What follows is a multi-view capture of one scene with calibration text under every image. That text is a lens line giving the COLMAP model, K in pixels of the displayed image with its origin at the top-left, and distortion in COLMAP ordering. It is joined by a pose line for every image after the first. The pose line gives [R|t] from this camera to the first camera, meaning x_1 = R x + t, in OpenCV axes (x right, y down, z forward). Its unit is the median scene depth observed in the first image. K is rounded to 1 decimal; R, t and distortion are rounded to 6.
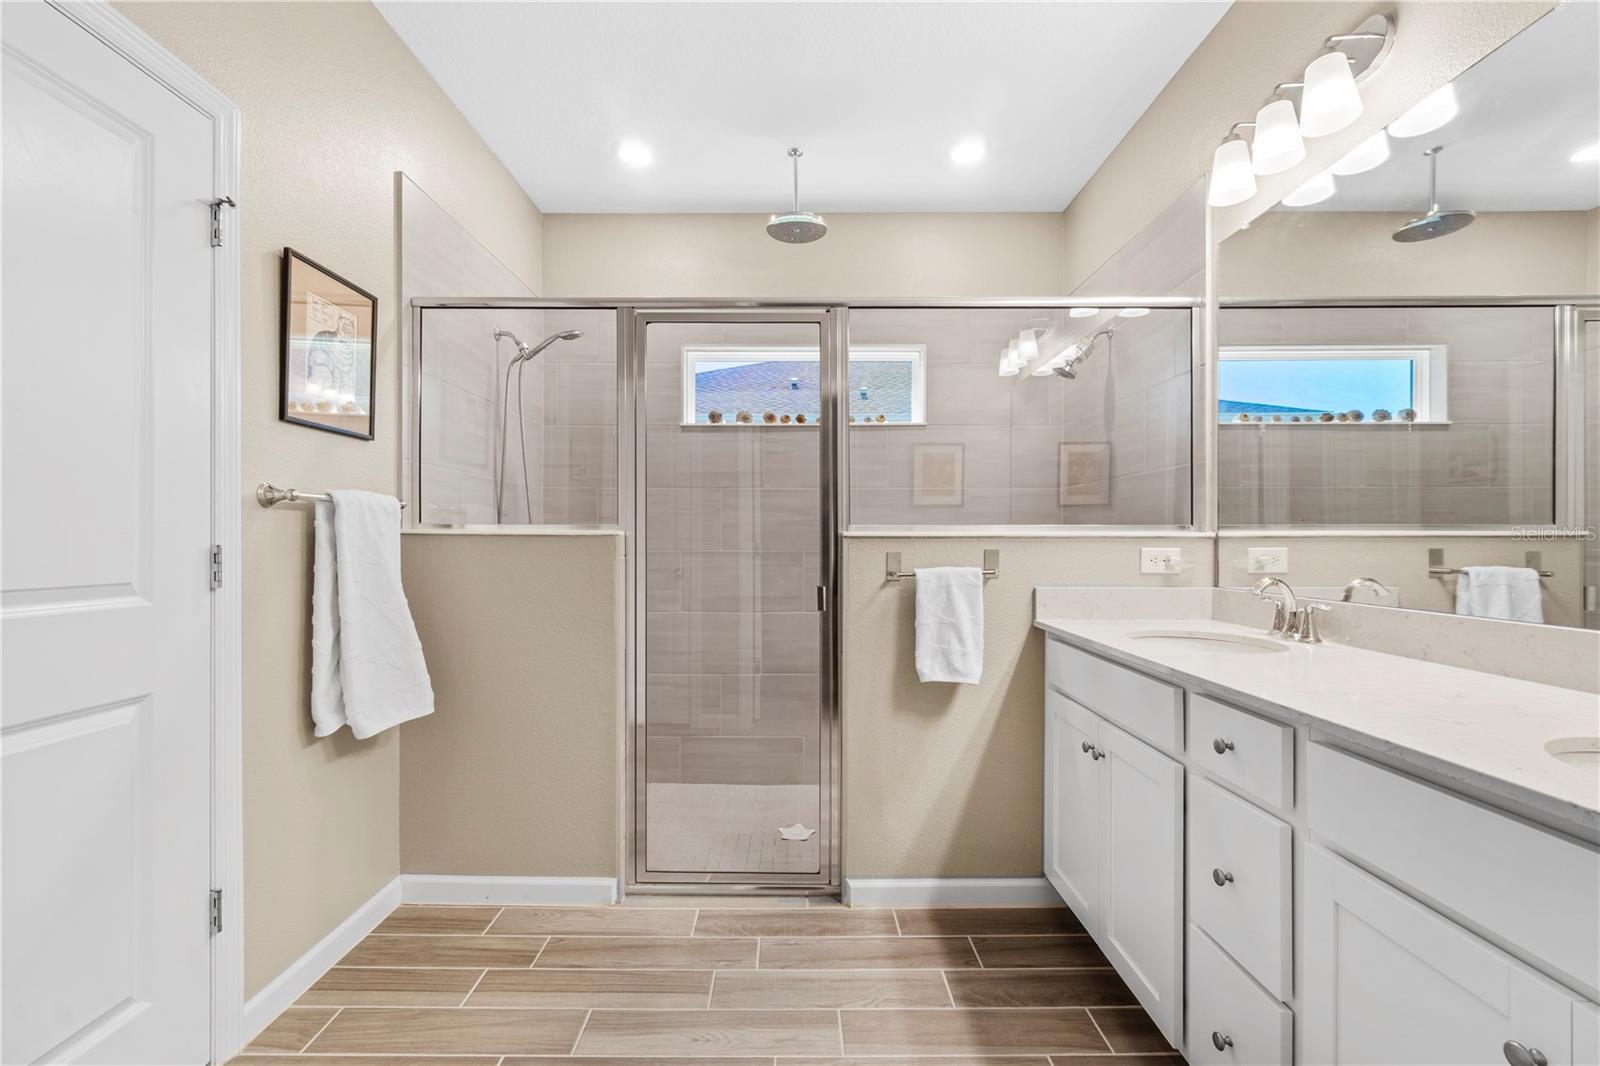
lens RADIAL K [[702.4, 0, 795.7], [0, 702.4, 549.8], [0, 0, 1]] dist [0.002041, 0.000249]
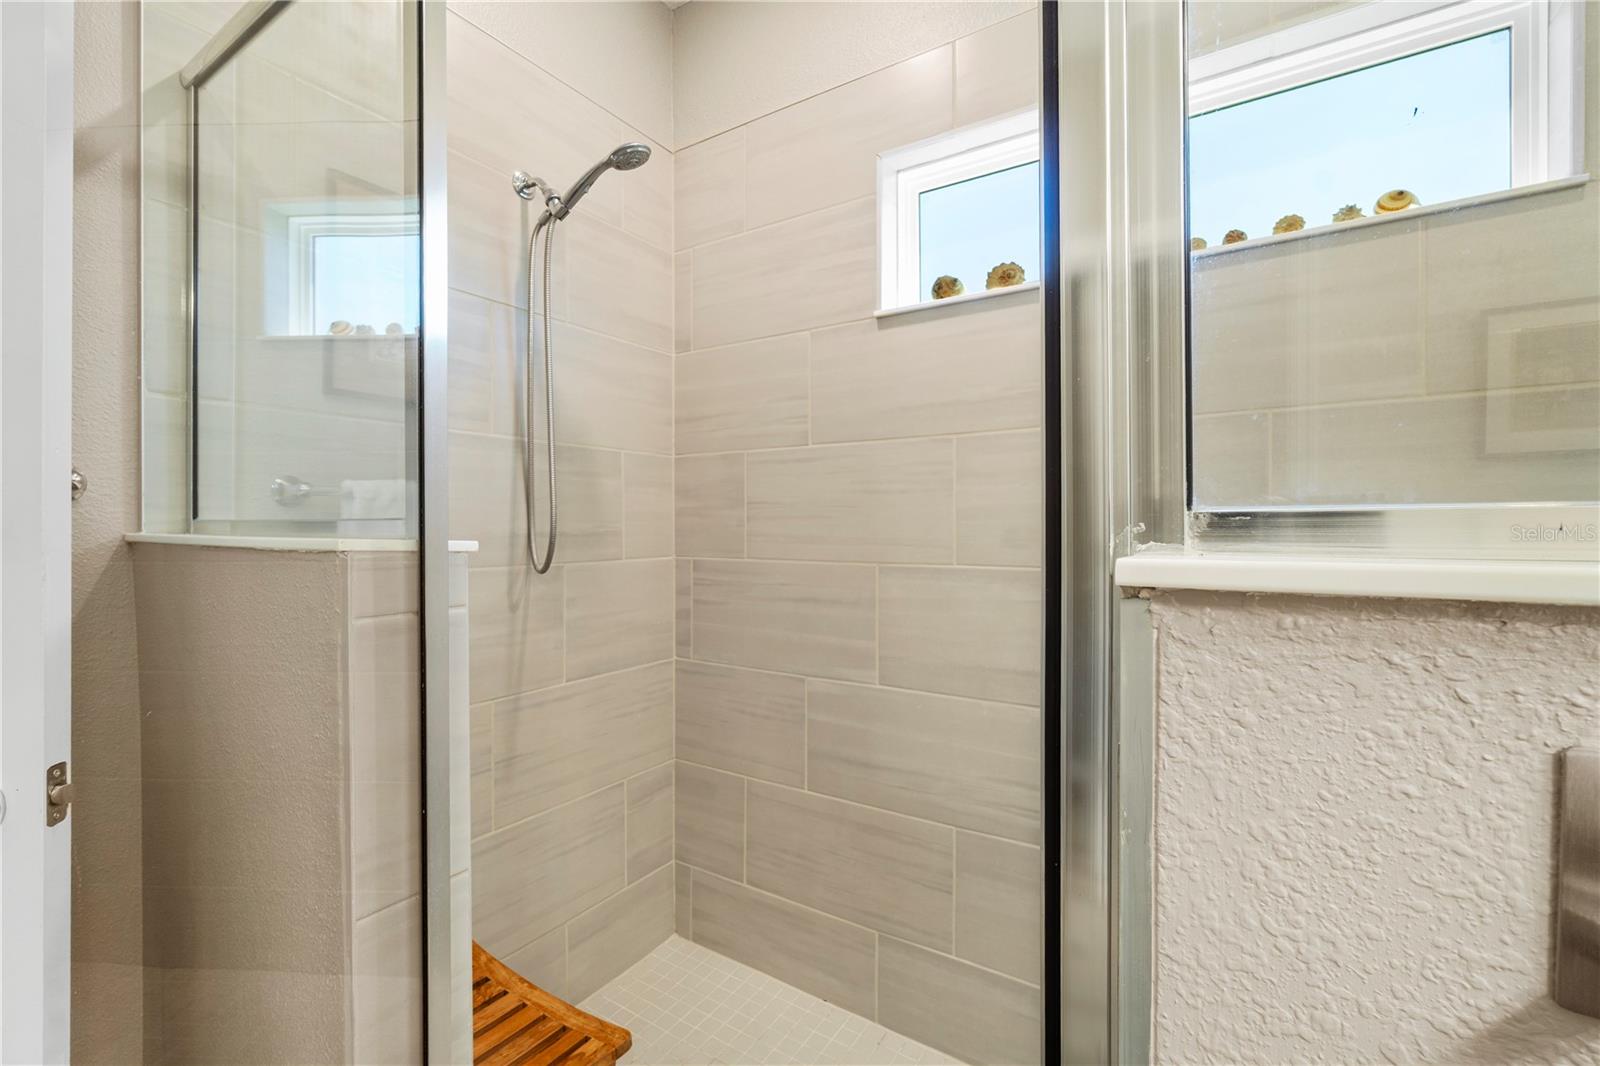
lens RADIAL K [[695.3, 0, 789.6], [0, 695.3, 533.8], [0, 0, 1]] dist [-0.001348, 0.000239]
pose [[0.836466, -0.001750, -0.548017, 0.089584], [0.000812, 0.999998, -0.001953, -0.030242], [0.548019, 0.001189, 0.836465, 0.847033]]
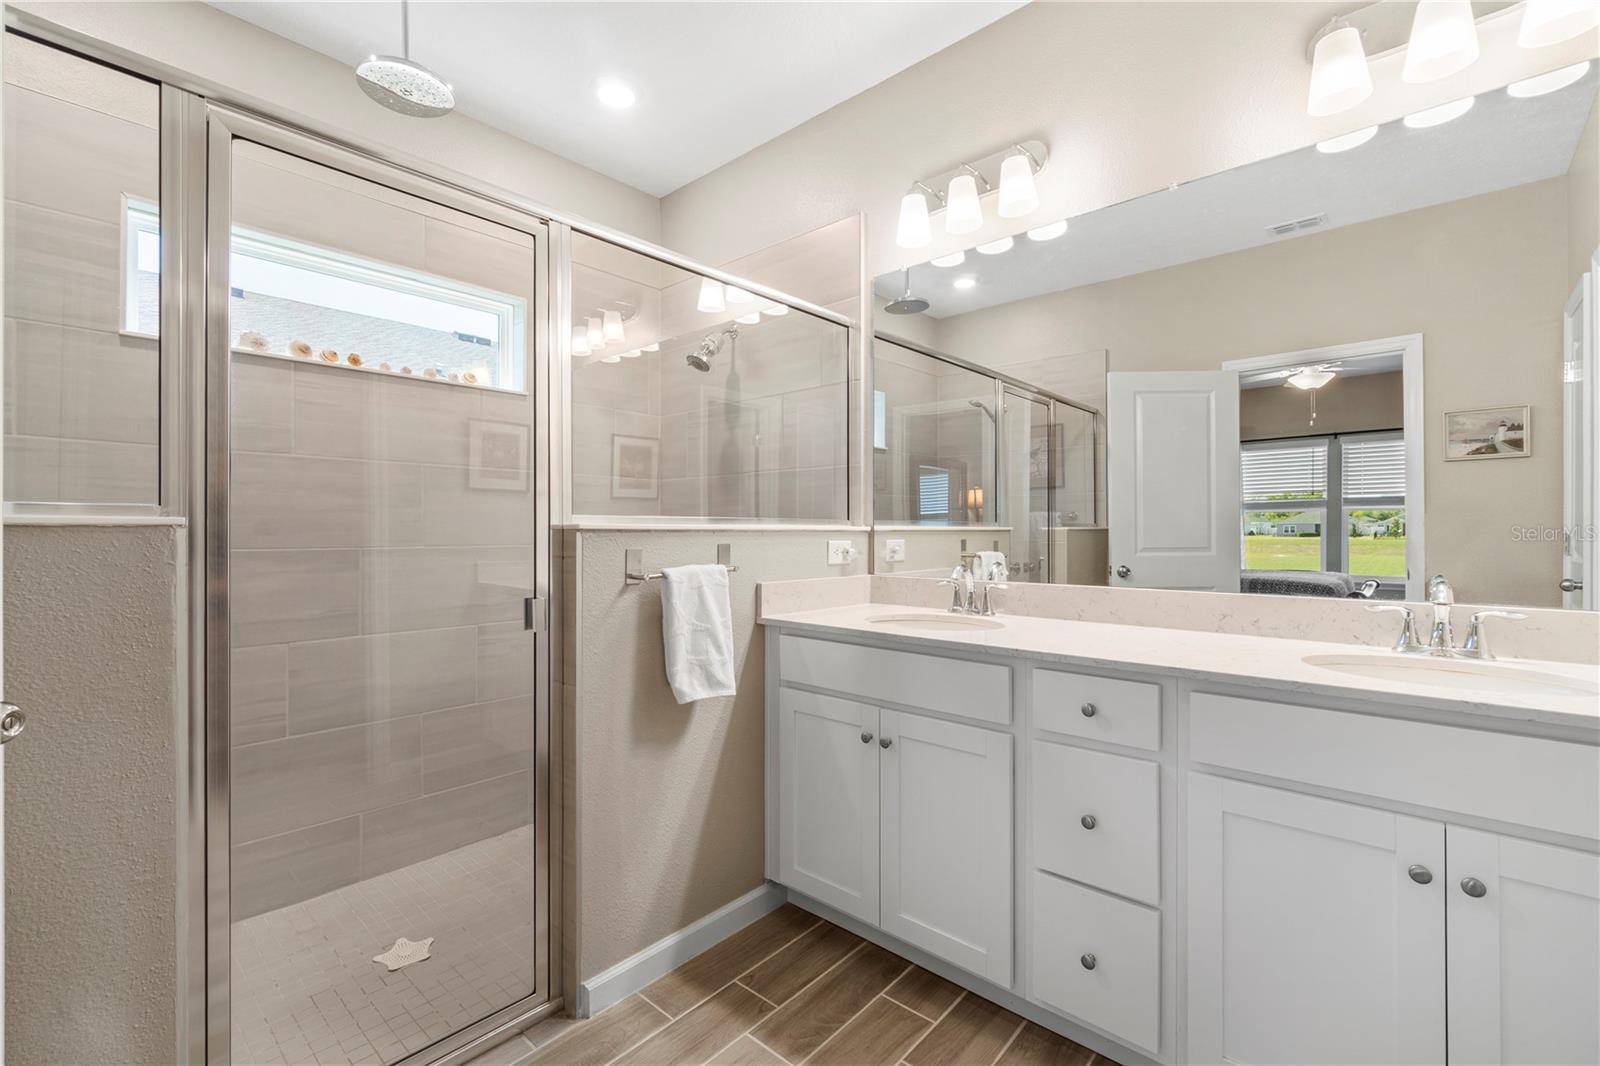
lens RADIAL K [[695.3, 0, 789.6], [0, 695.3, 533.8], [0, 0, 1]] dist [-0.001348, 0.000239]
pose [[0.671056, -0.002227, 0.741403, -0.335378], [0.008446, 0.999954, -0.004641, -0.008962], [-0.741358, 0.009376, 0.671044, 0.332604]]
